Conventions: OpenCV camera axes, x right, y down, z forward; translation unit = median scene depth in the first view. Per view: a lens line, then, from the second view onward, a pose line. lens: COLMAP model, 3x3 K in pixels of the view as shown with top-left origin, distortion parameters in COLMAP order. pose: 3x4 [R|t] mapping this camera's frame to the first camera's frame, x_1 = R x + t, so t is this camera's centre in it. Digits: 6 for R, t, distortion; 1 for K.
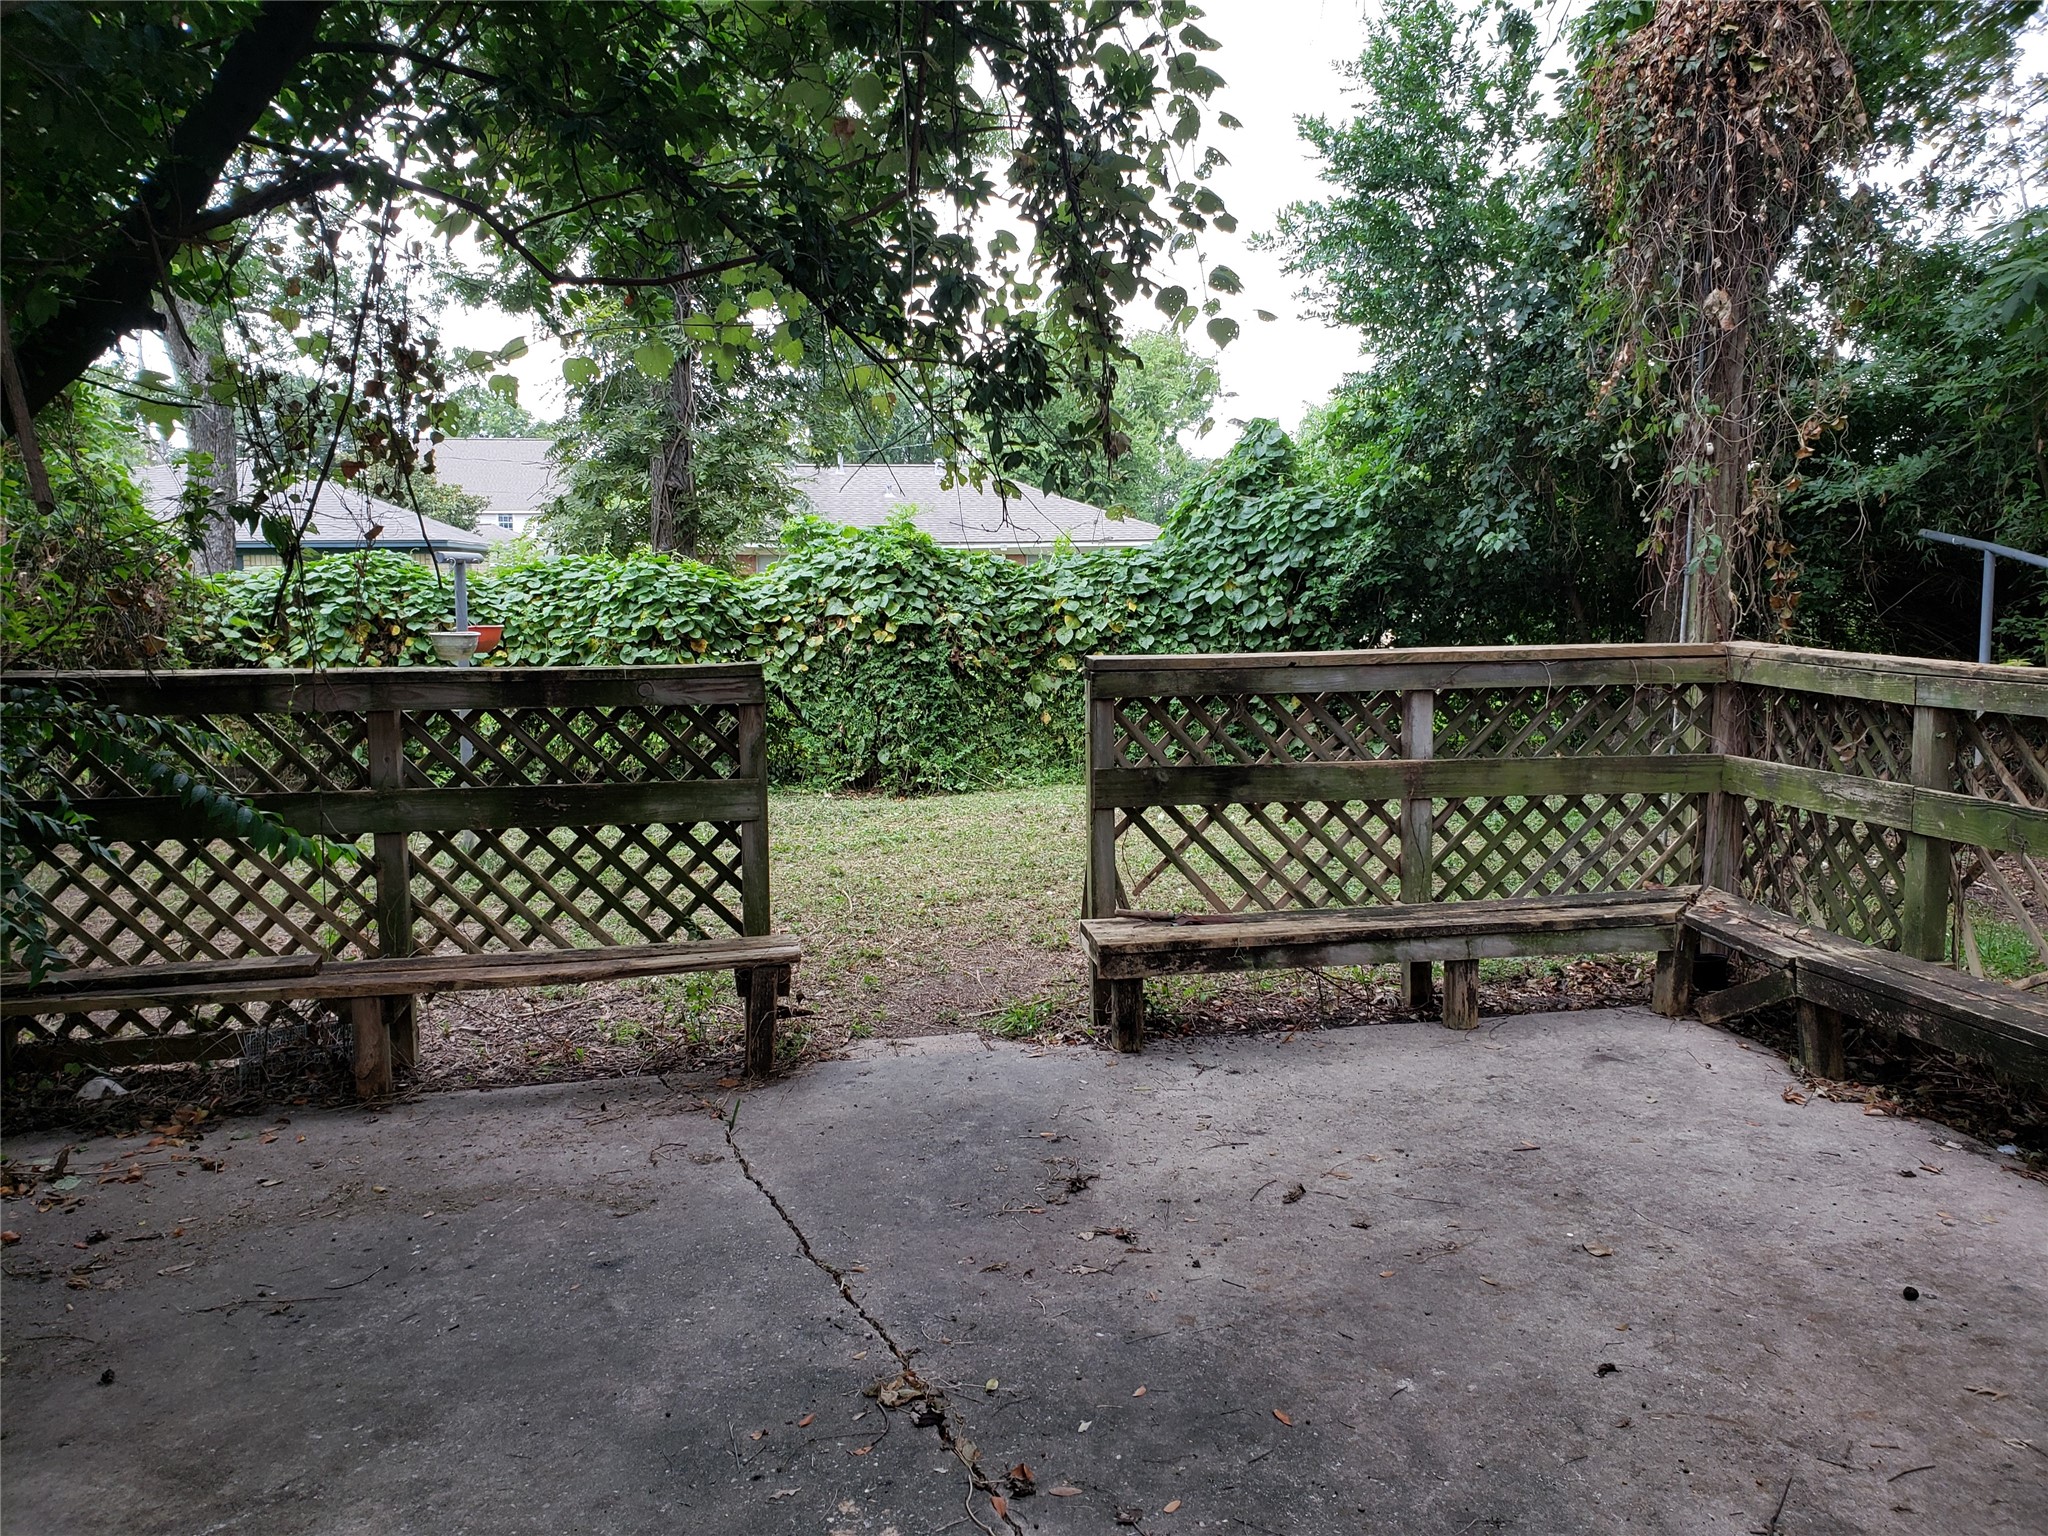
lens RADIAL K [[1595.1, 0, 1024.0], [0, 1595.1, 768.0], [0, 0, 1]] dist [0.041240, -0.007204]
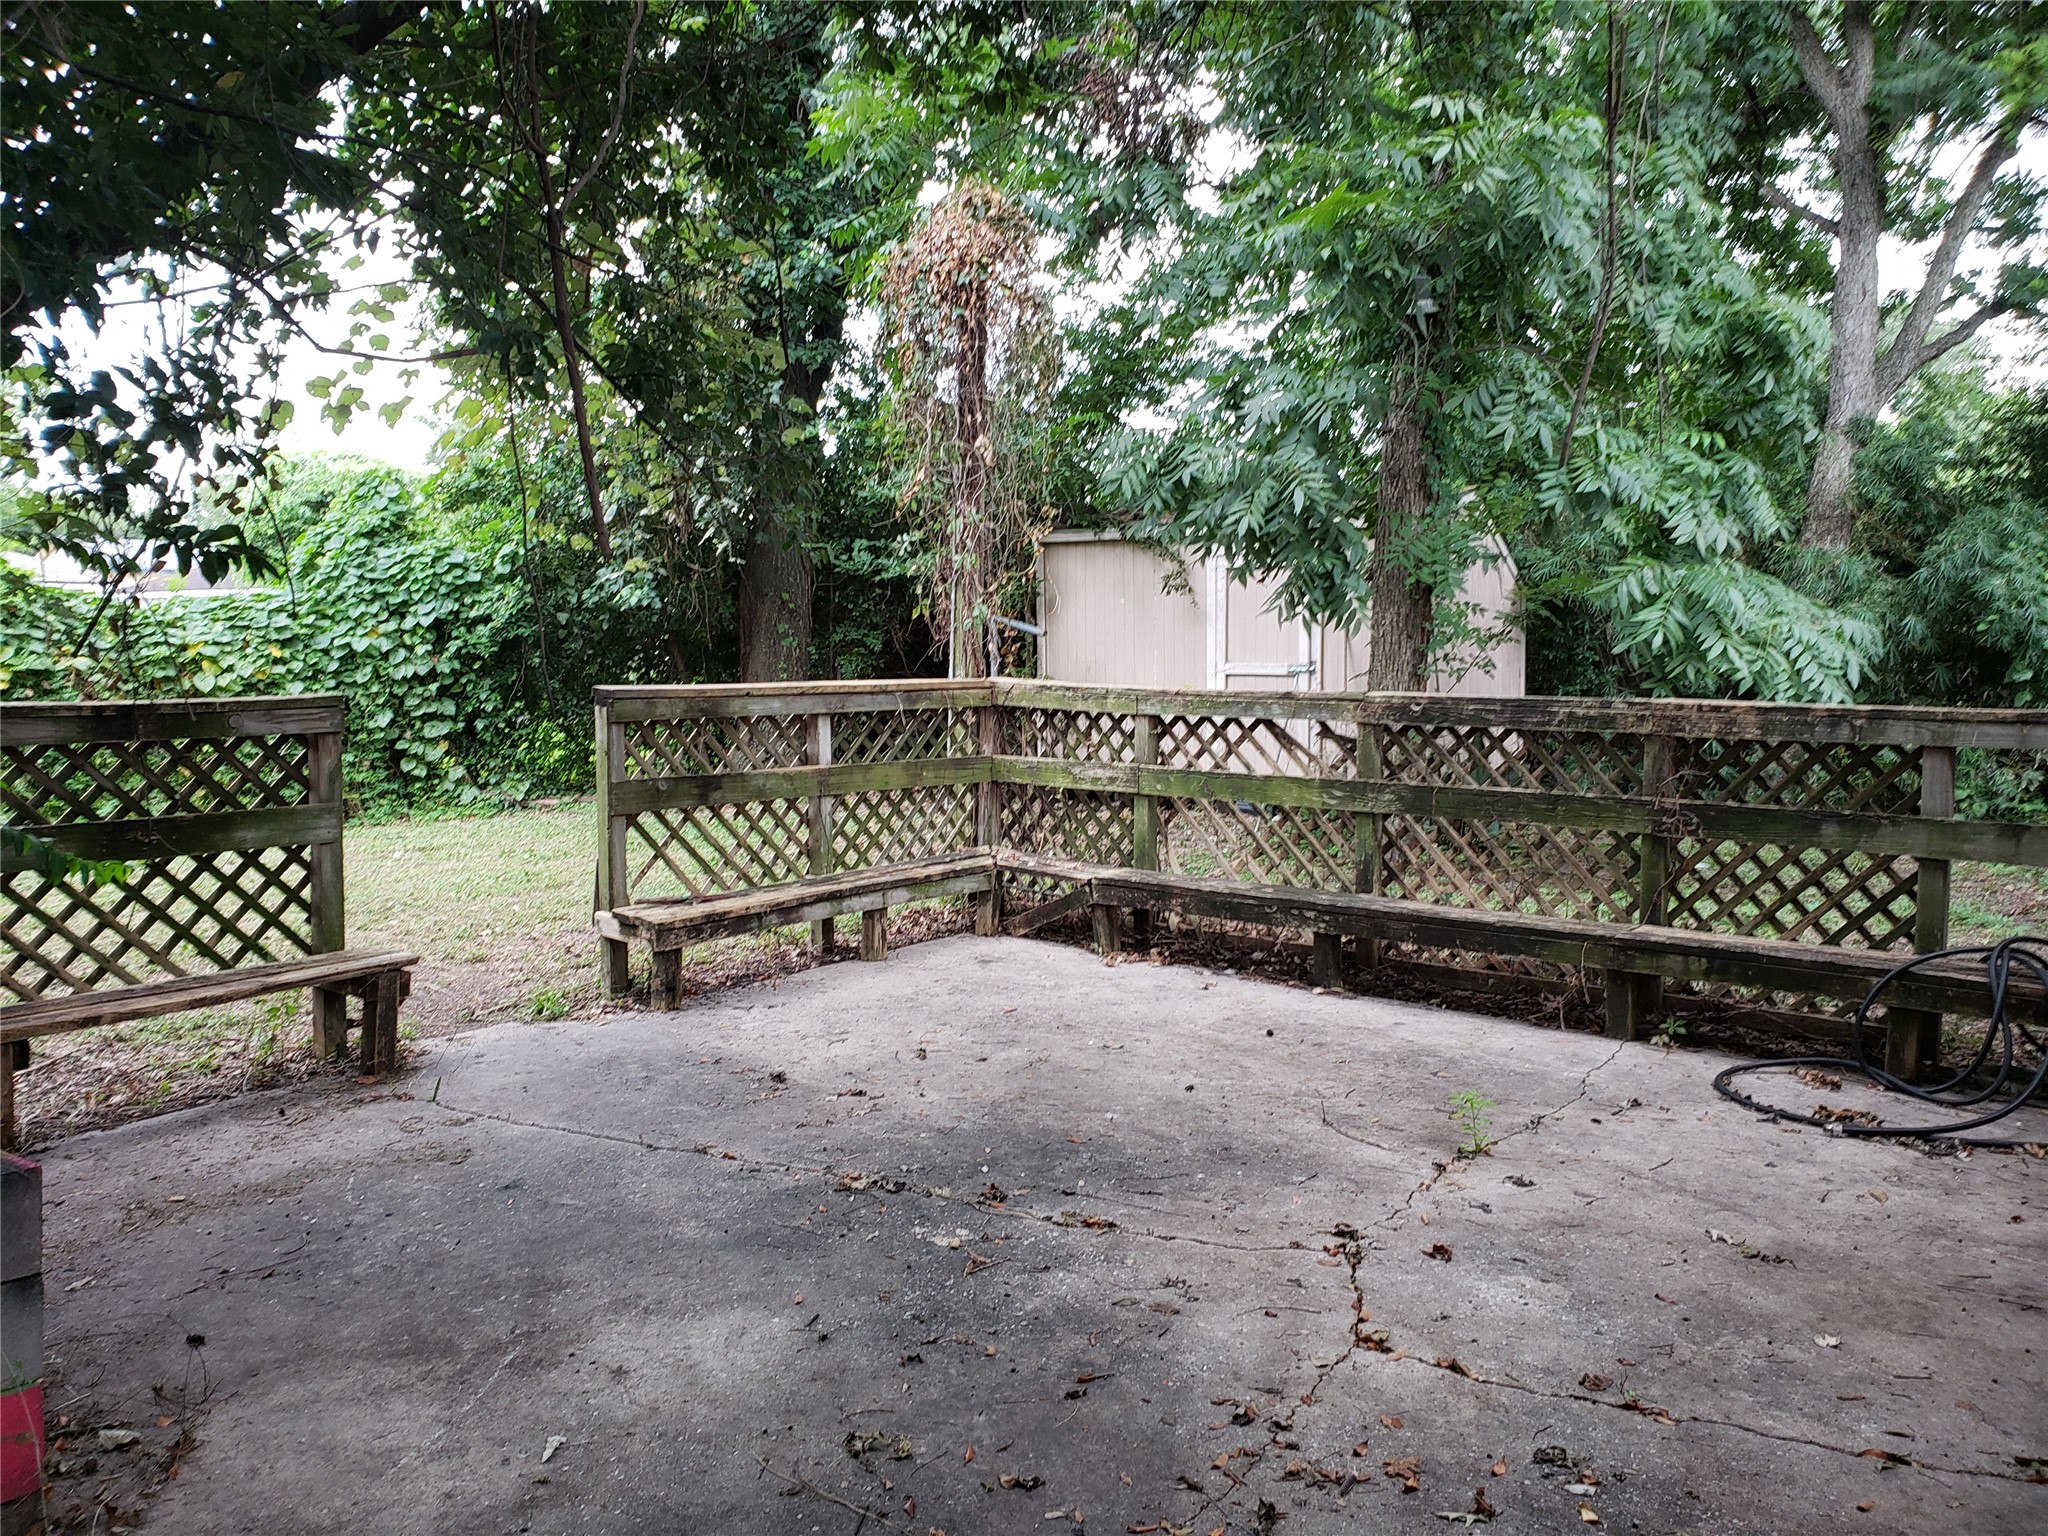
lens RADIAL K [[1548.2, 0, 1024.0], [0, 1548.2, 768.0], [0, 0, 1]] dist [0.210662, -0.281549]
pose [[0.778135, -0.039298, 0.626867, -0.428438], [0.060993, 0.998052, -0.013143, 0.023332], [-0.625129, 0.048461, 0.779015, -0.108267]]
